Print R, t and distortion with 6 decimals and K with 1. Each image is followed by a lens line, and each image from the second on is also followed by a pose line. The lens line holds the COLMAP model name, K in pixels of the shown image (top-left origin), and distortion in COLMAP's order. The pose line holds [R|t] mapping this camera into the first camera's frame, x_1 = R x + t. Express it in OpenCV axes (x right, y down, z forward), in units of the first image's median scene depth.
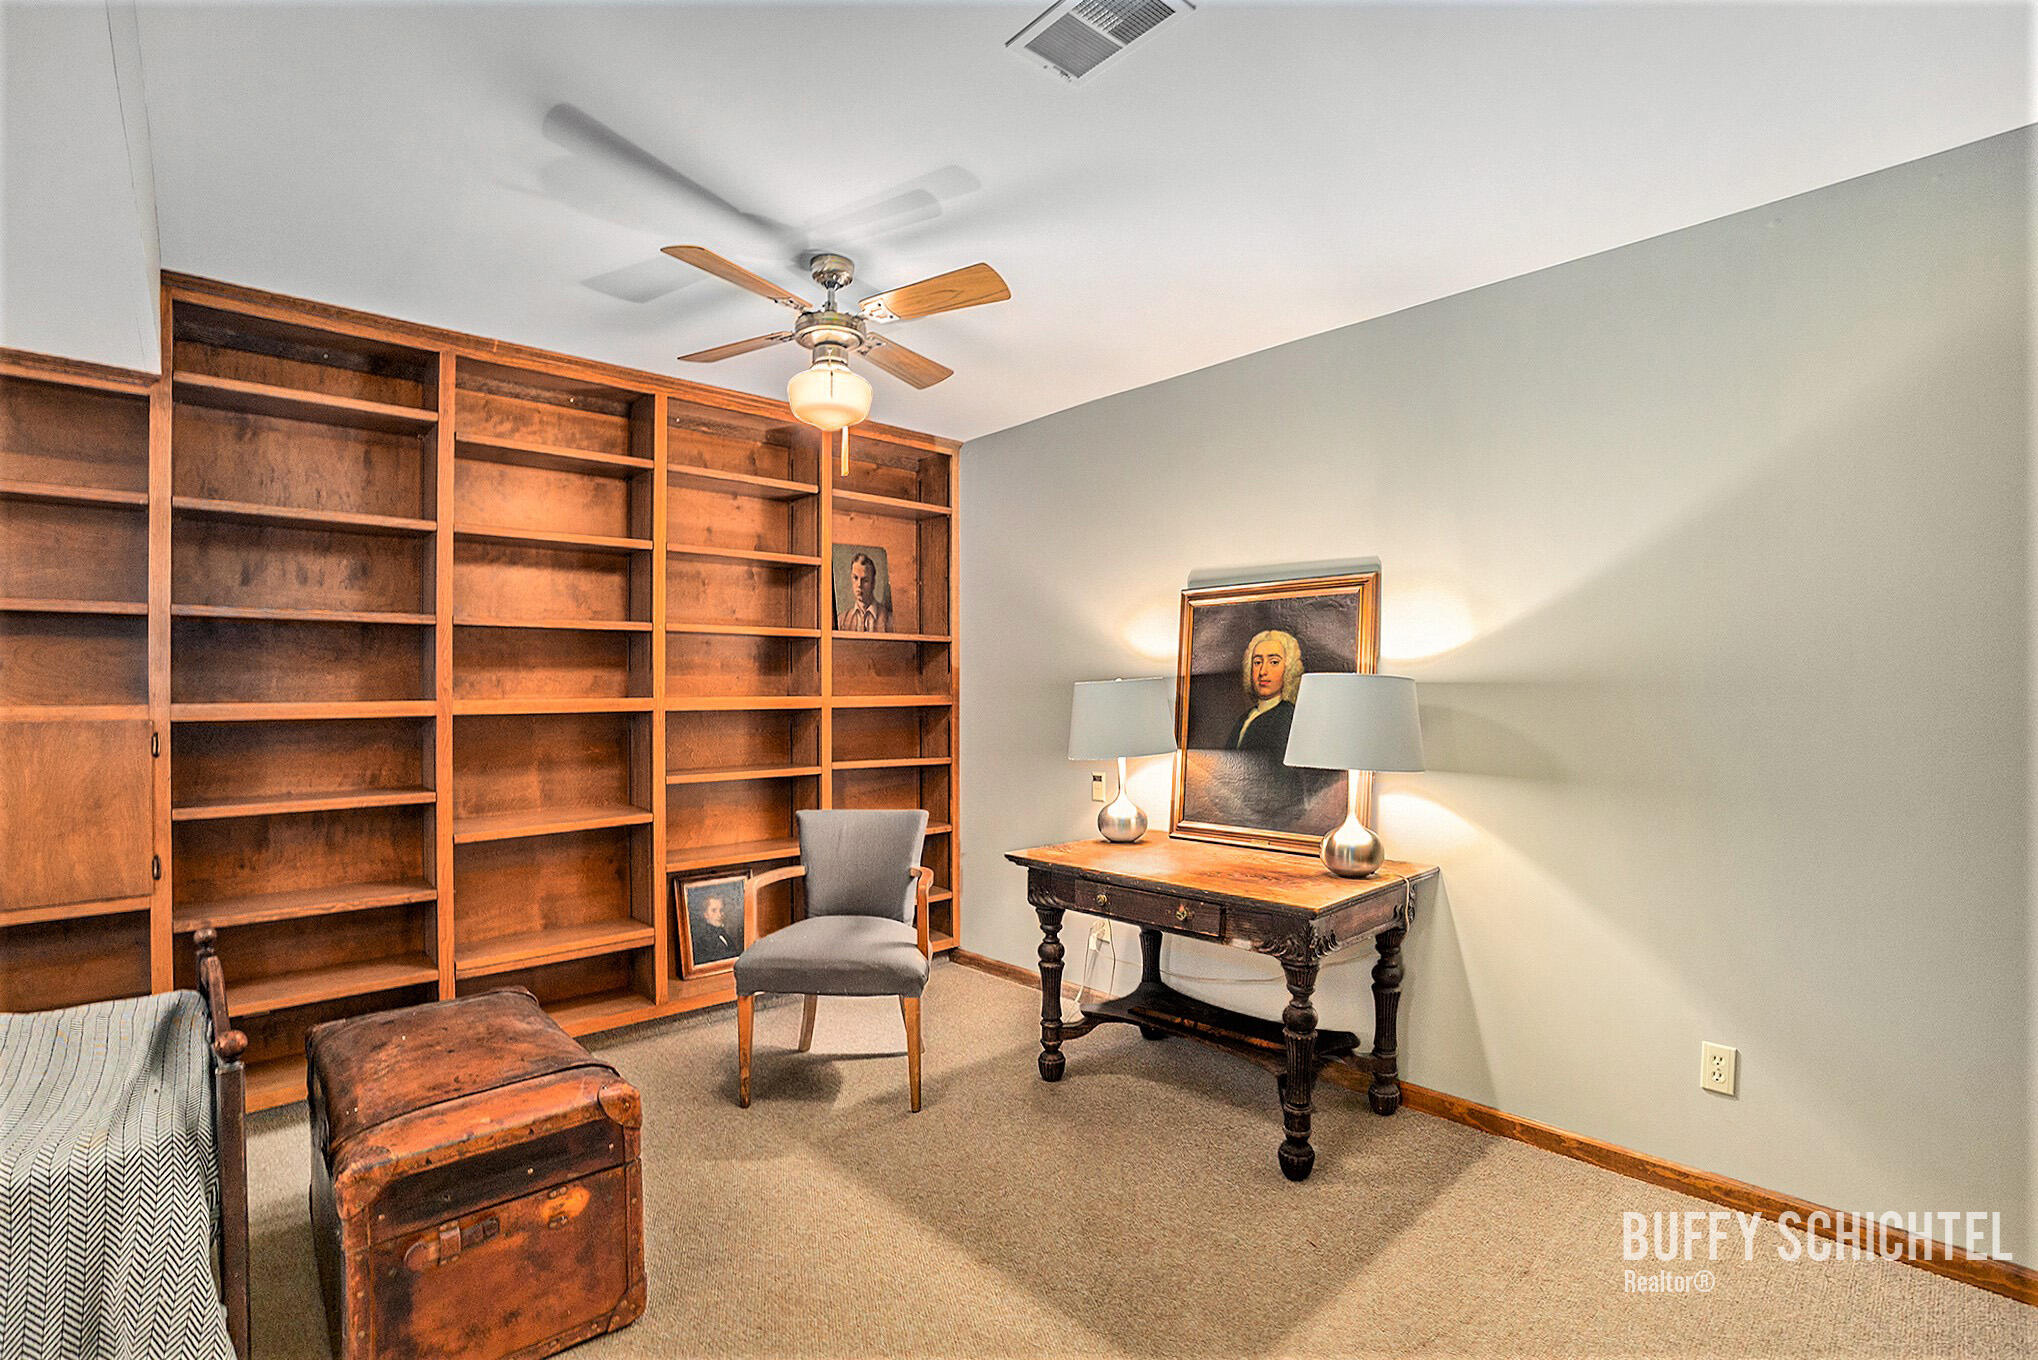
lens RADIAL K [[948.1, 0, 1010.9], [0, 948.1, 695.9], [0, 0, 1]] dist [-0.045669, 0.002867]
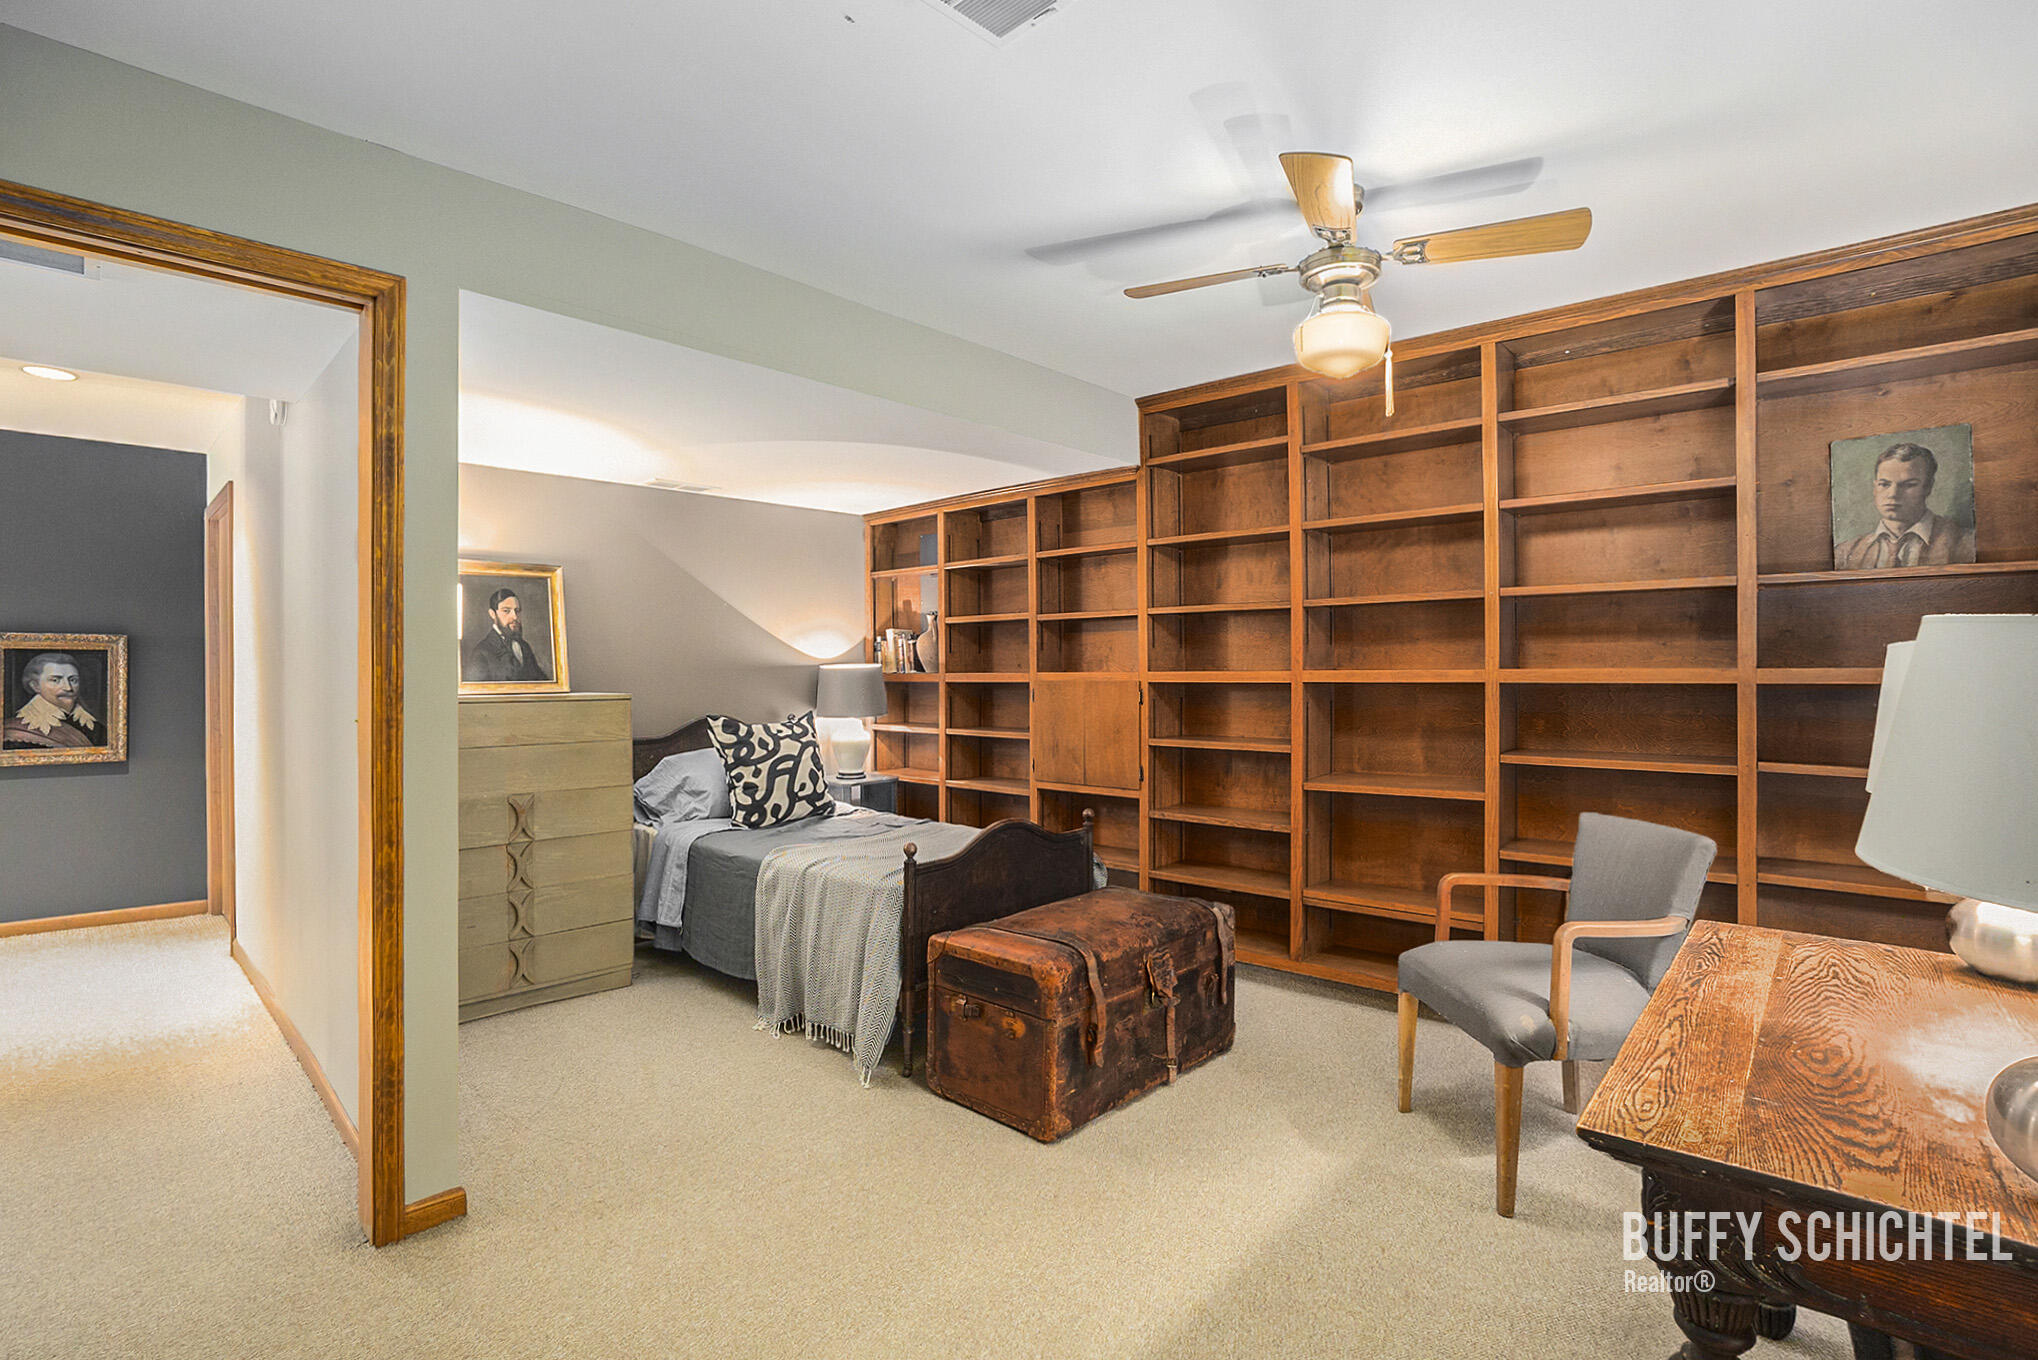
lens RADIAL K [[948.1, 0, 1026.2], [0, 948.1, 665.9], [0, 0, 1]] dist [-0.045669, 0.002867]
pose [[0.100898, 0.004426, -0.994887, 0.514992], [0.000650, 0.999990, 0.004514, -0.005911], [0.994897, -0.001103, 0.100894, 0.467015]]
